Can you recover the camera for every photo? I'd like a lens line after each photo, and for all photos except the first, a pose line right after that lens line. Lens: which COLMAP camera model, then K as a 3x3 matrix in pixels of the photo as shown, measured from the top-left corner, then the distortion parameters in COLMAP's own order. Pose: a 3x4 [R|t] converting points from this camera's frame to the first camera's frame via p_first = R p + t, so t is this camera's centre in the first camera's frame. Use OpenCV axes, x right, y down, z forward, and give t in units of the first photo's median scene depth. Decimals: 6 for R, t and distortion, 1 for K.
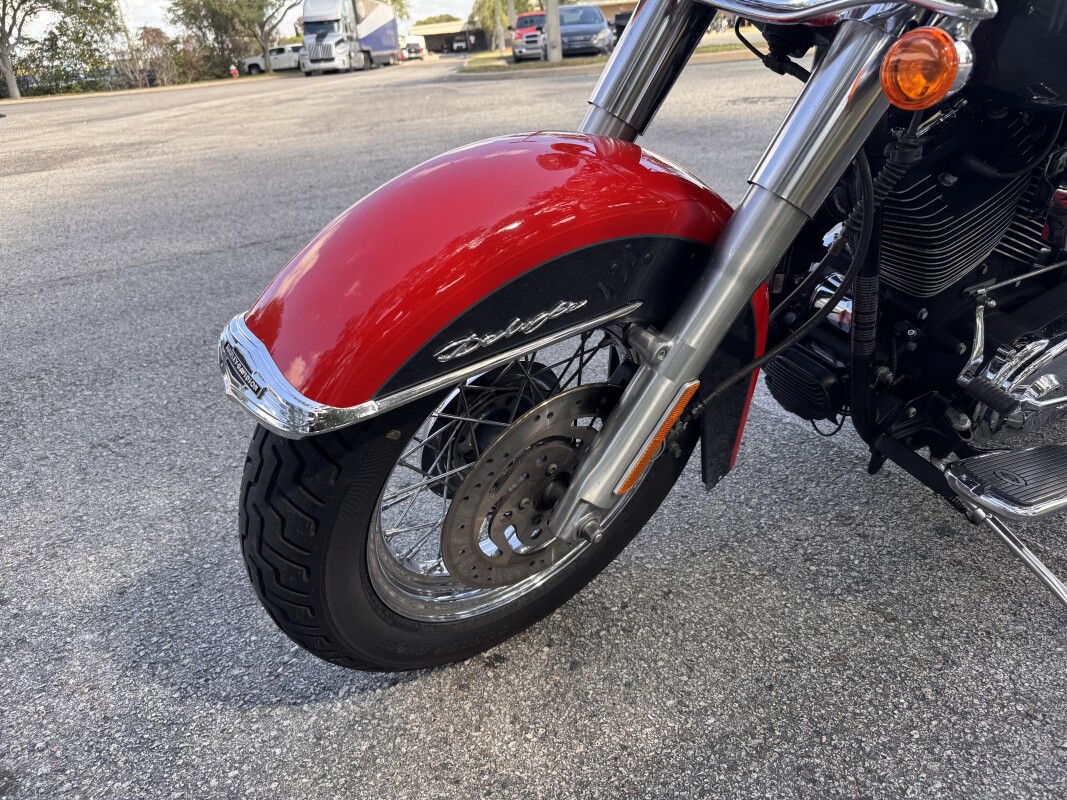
lens RADIAL K [[767.3, 0, 522.1], [0, 767.3, 372.8], [0, 0, 1]] dist [0.041018, -0.028936]
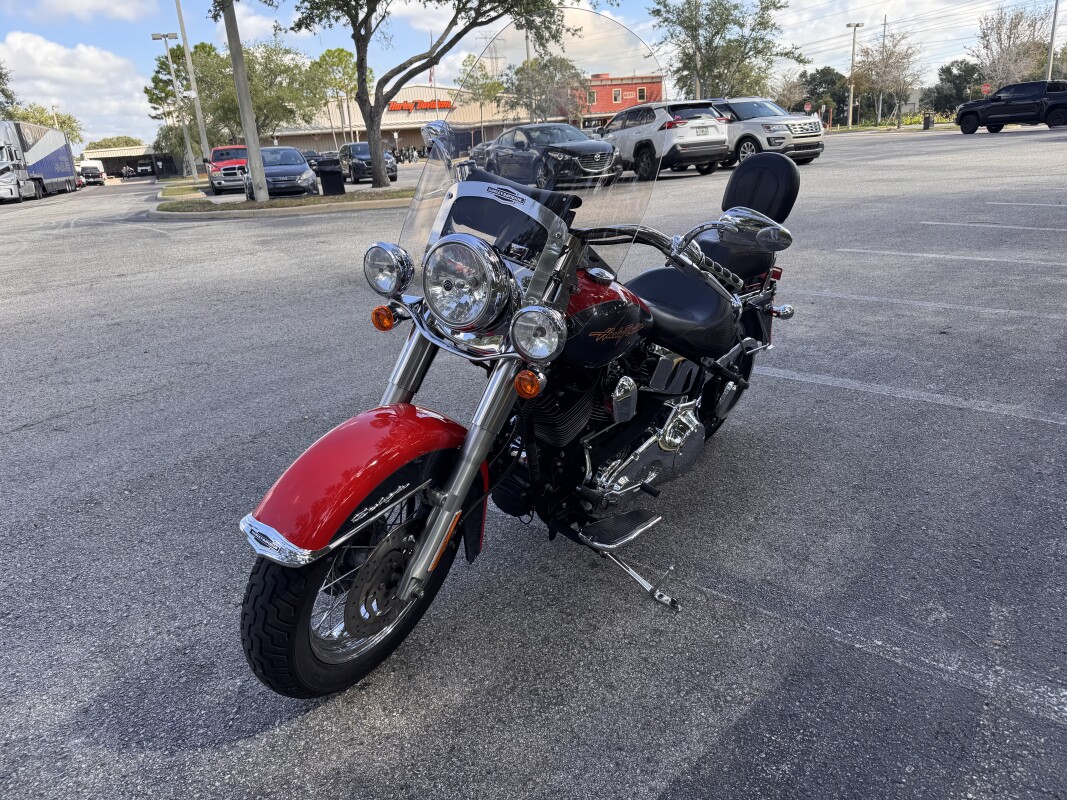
lens RADIAL K [[755.5, 0, 539.7], [0, 755.5, 405.0], [0, 0, 1]] dist [0.018076, -0.021401]
pose [[0.924333, -0.101953, 0.367714, -0.033623], [0.137255, 0.987981, -0.071091, -0.010711], [-0.356046, 0.116182, 0.927218, -0.114310]]
